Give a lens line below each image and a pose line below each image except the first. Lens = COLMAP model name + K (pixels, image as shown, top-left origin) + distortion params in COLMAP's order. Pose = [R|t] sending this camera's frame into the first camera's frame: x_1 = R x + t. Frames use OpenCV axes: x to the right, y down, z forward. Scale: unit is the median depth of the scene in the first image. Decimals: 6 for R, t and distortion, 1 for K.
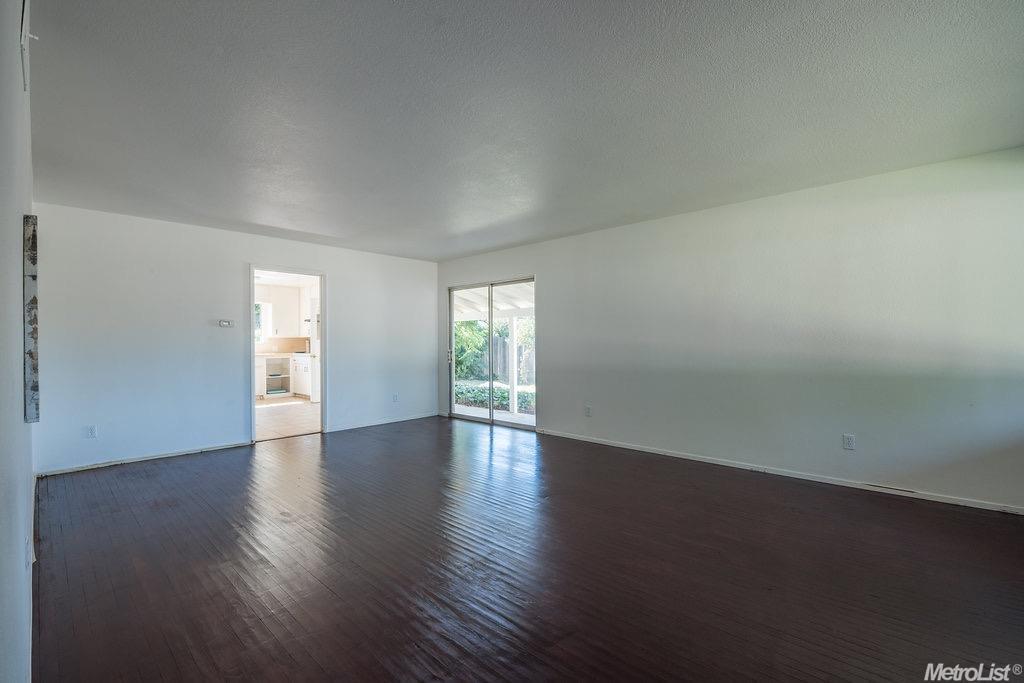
lens RADIAL K [[446.3, 0, 512.2], [0, 446.3, 344.2], [0, 0, 1]] dist [0.000727, -0.011009]
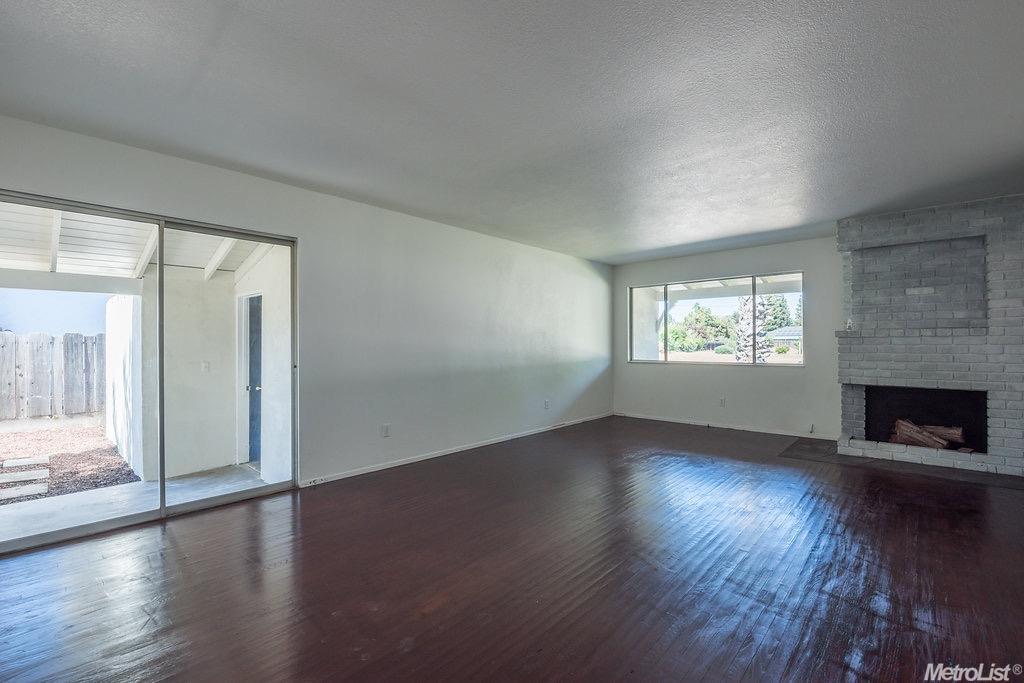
lens RADIAL K [[446.3, 0, 512.2], [0, 446.3, 344.2], [0, 0, 1]] dist [0.000727, -0.011009]
pose [[0.001596, 0.005624, 0.999983, -0.784435], [0.007260, 0.999958, -0.005635, -0.003245], [-0.999972, 0.007269, 0.001555, 0.937120]]
